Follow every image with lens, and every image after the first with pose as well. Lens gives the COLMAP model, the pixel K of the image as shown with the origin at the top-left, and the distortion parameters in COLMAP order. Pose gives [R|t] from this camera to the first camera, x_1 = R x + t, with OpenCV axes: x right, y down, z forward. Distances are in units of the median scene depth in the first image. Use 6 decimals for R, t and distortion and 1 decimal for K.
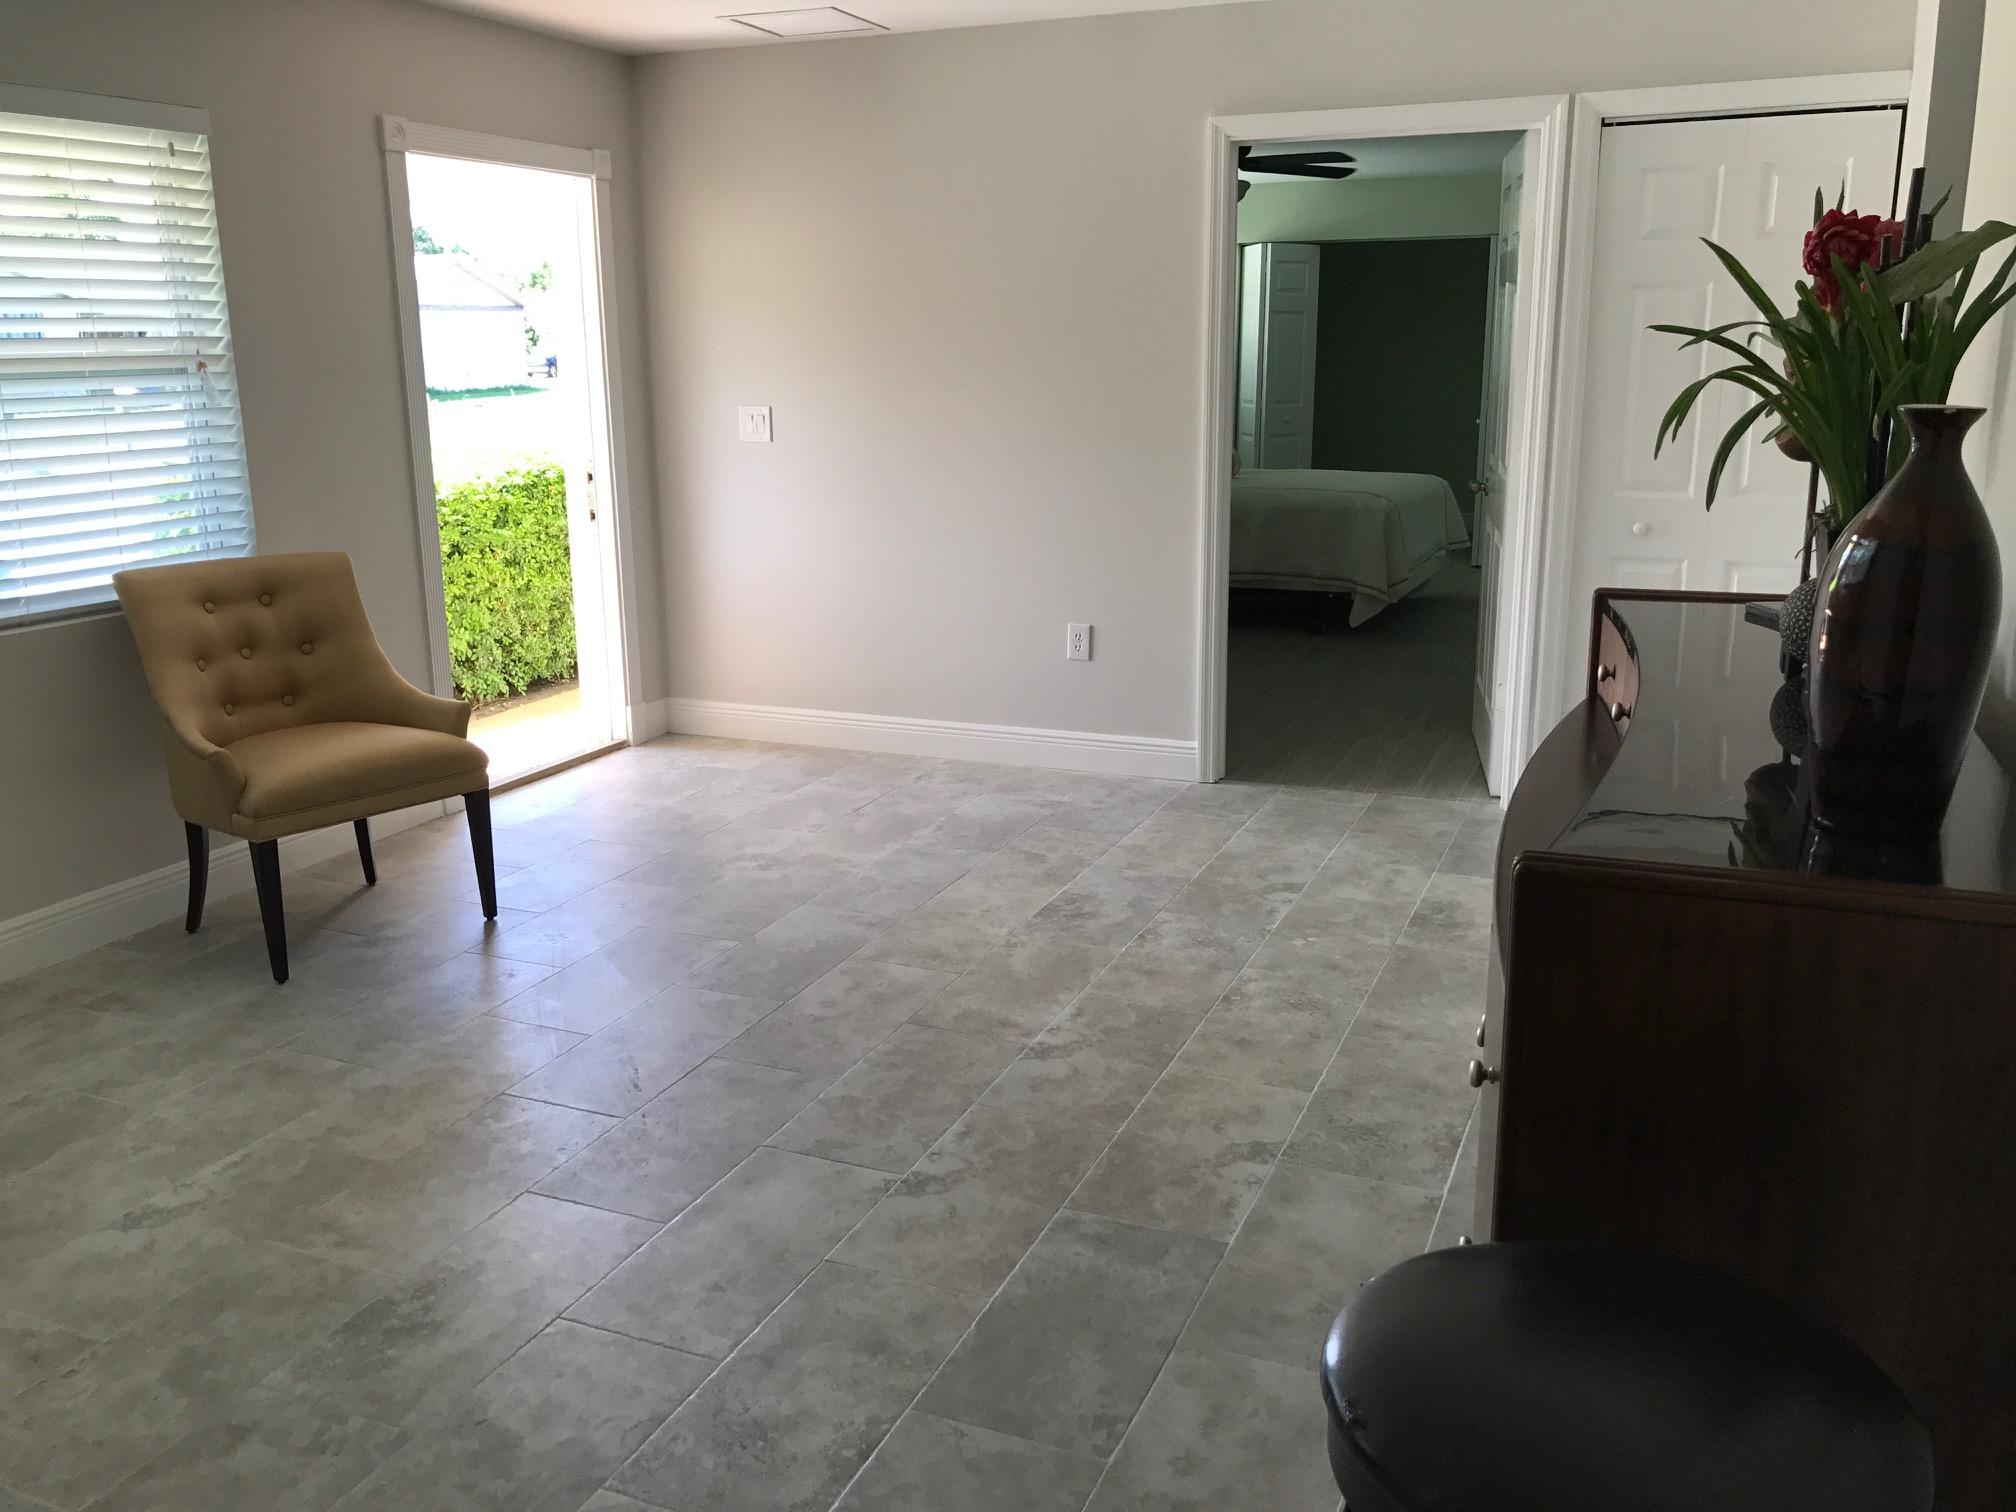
lens RADIAL K [[1653.3, 0, 1003.0], [0, 1653.3, 760.7], [0, 0, 1]] dist [0.163118, -0.010501]
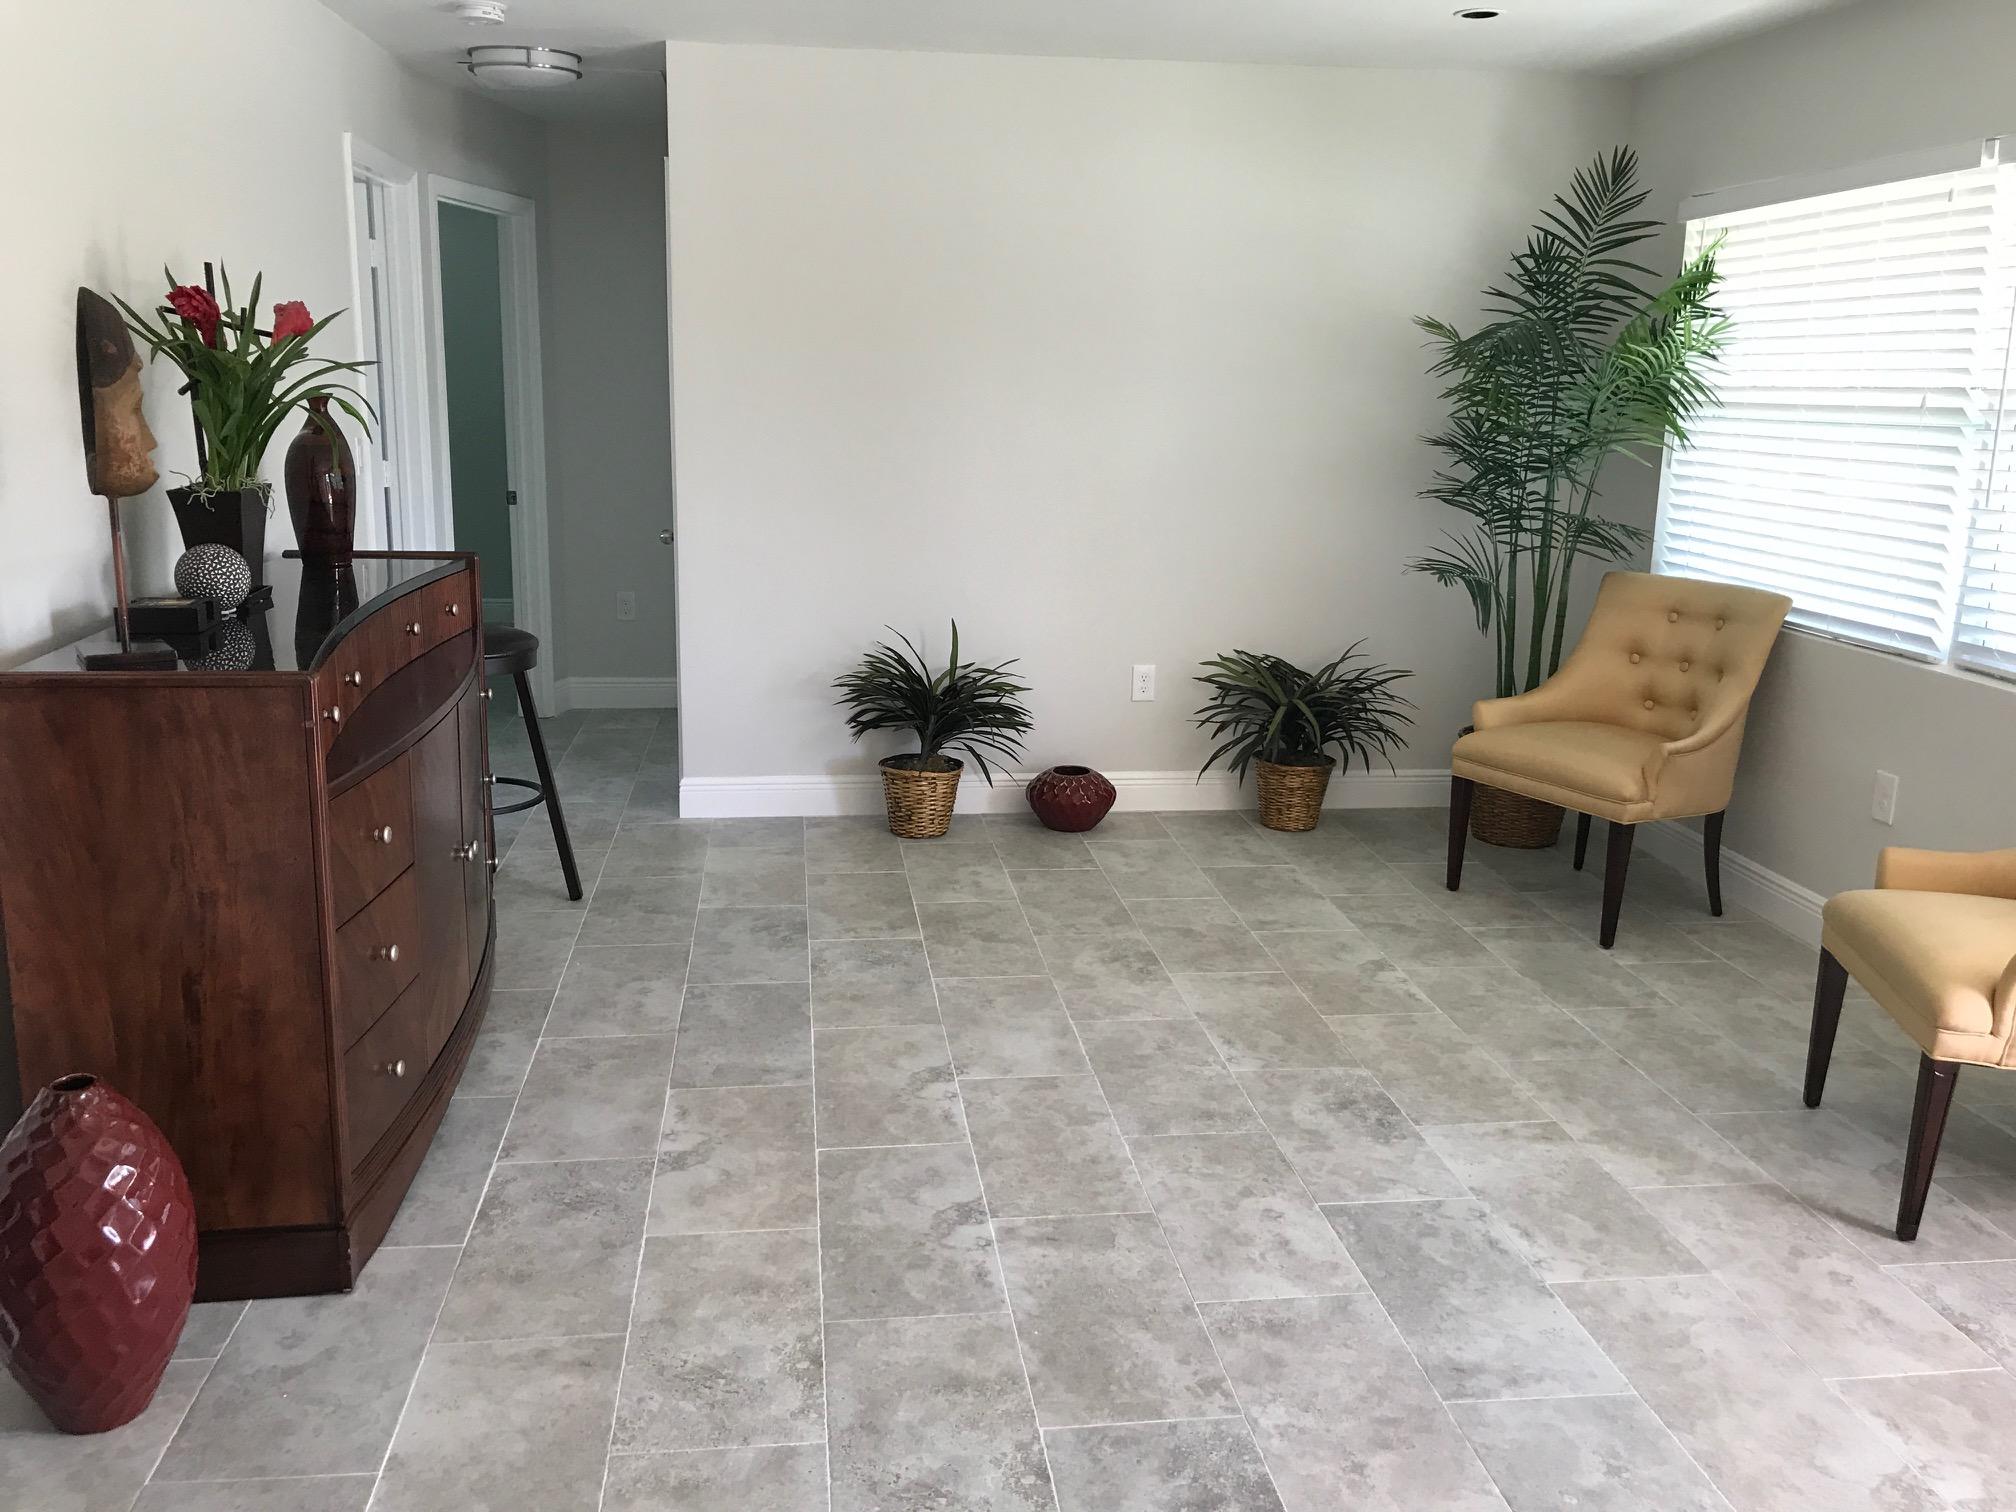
lens RADIAL K [[1653.3, 0, 997.3], [0, 1653.3, 749.5], [0, 0, 1]] dist [0.163118, -0.010501]
pose [[-0.860588, 0.115658, -0.495995, 0.429359], [-0.130643, 0.891157, 0.434479, -0.432752], [0.492261, 0.438706, -0.751809, 1.619912]]
